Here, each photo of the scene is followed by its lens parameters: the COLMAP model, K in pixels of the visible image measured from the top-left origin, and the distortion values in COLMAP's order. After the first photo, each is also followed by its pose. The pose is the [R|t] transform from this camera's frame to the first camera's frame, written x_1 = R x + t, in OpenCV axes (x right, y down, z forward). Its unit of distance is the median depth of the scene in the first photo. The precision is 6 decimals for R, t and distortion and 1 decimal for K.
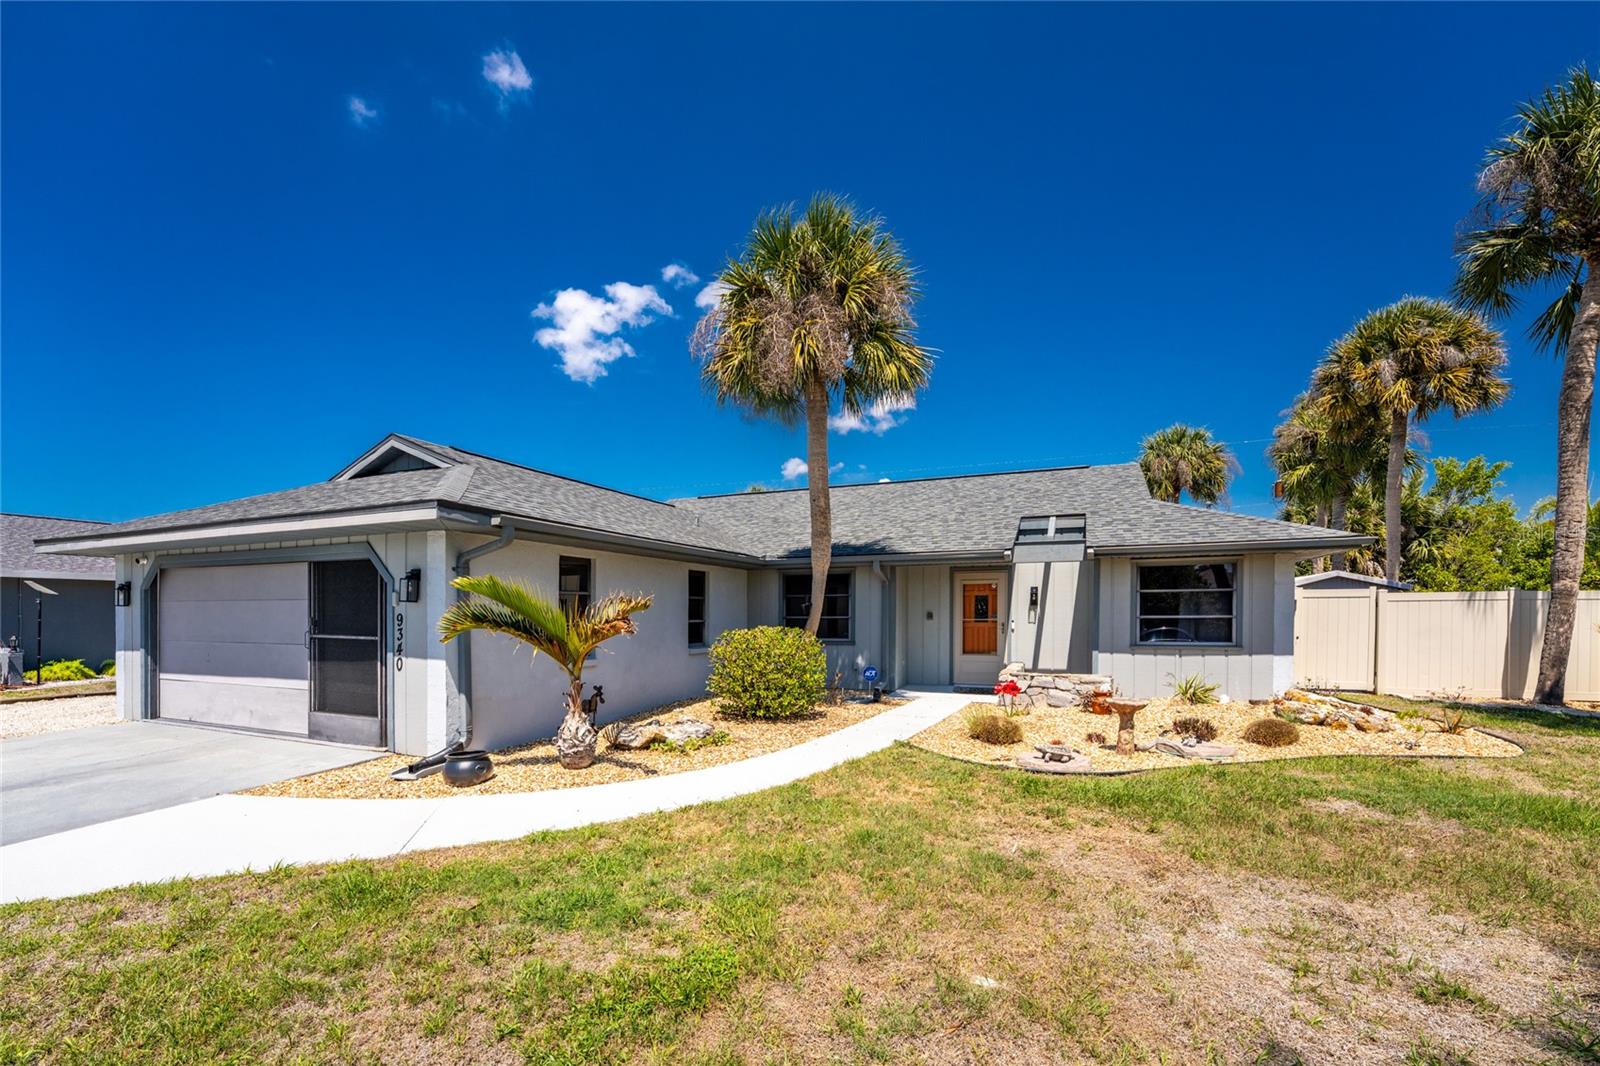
lens RADIAL K [[654.4, 0, 810.5], [0, 654.4, 611.2], [0, 0, 1]] dist [-0.005784, 0.001618]
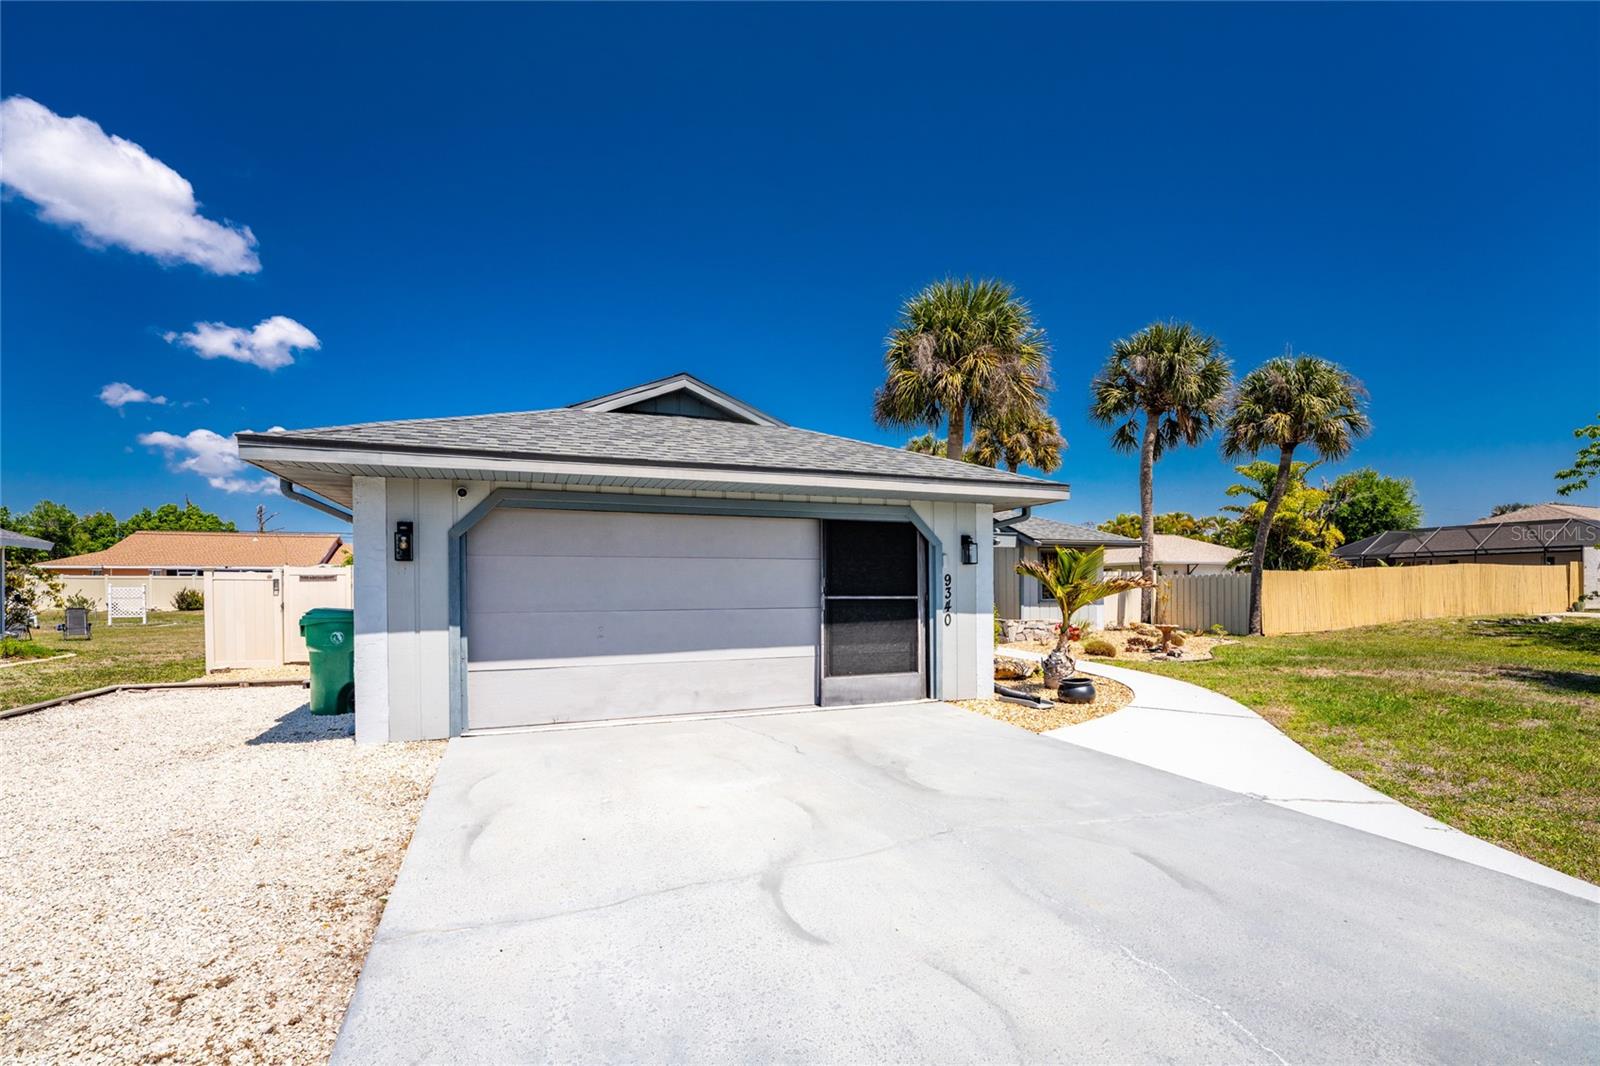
lens RADIAL K [[646.2, 0, 773.4], [0, 646.2, 579.5], [0, 0, 1]] dist [0.002586, 0.000004]
pose [[0.749149, 0.006813, 0.662367, -1.109624], [0.000536, 0.999941, -0.010892, 0.016875], [-0.662402, 0.008515, 0.749100, 0.265072]]
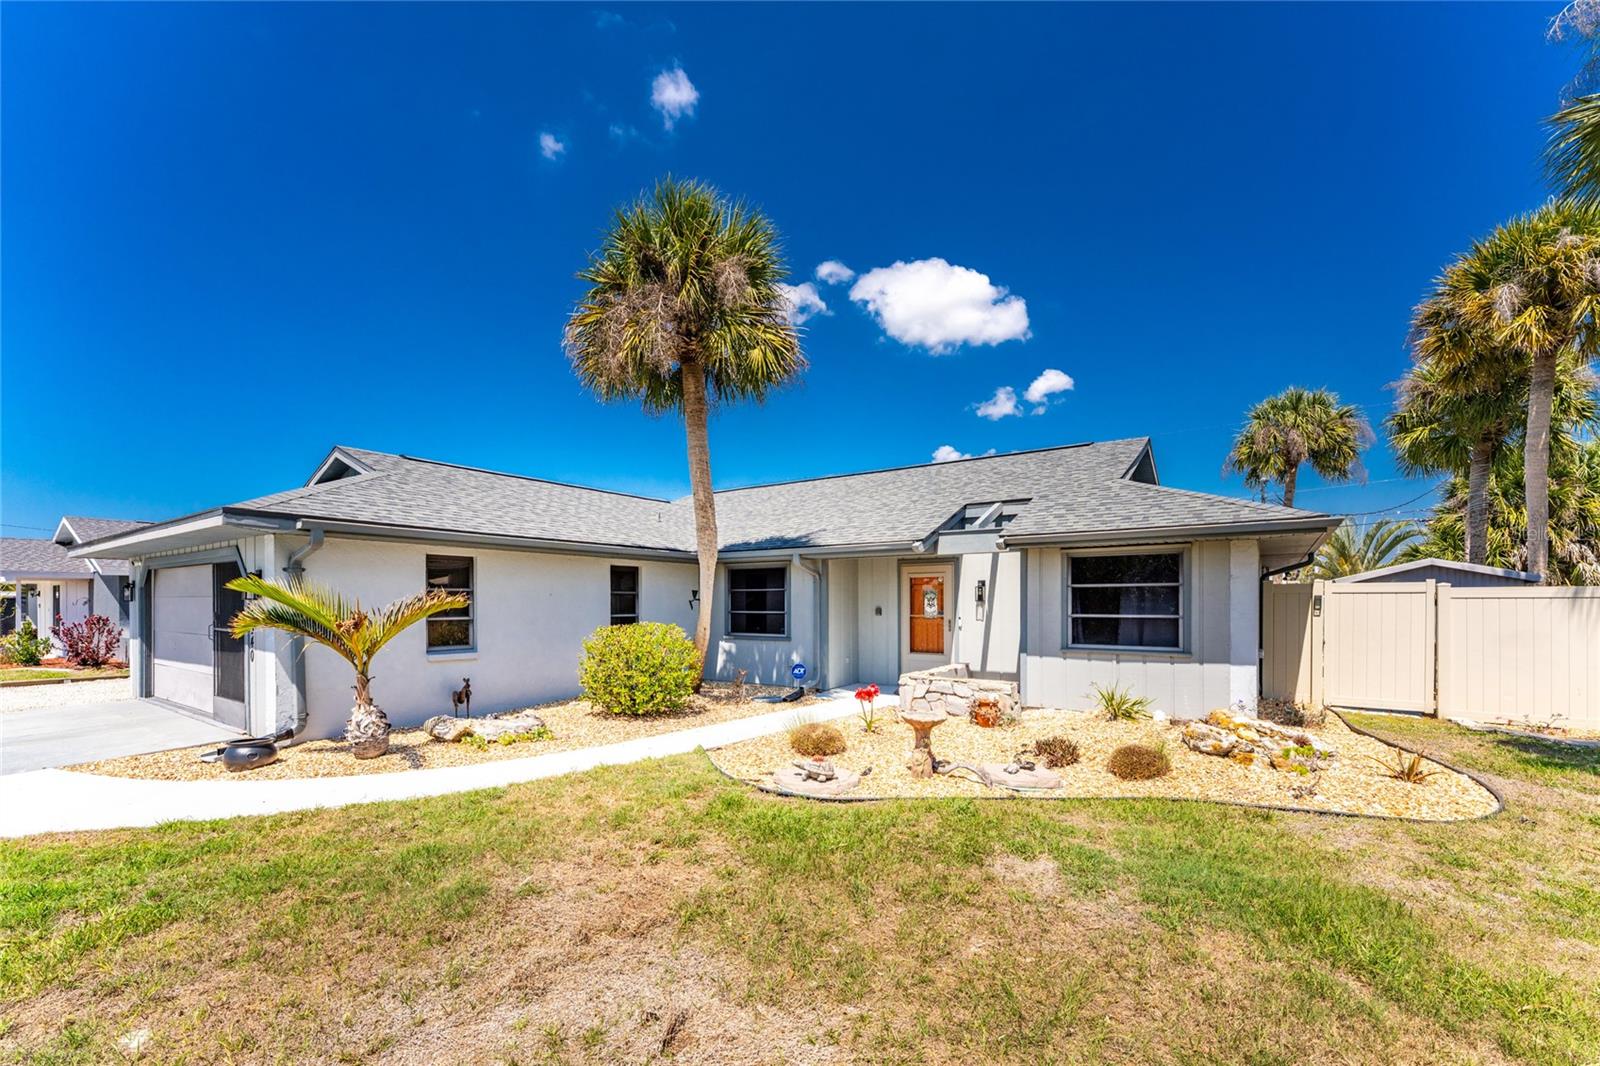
lens RADIAL K [[654.4, 0, 799.9], [0, 654.4, 602.6], [0, 0, 1]] dist [-0.005784, 0.001618]
pose [[0.975260, 0.004752, -0.221010, 0.366183], [-0.003857, 0.999983, 0.004484, -0.011966], [0.221028, -0.003521, 0.975261, 0.084577]]
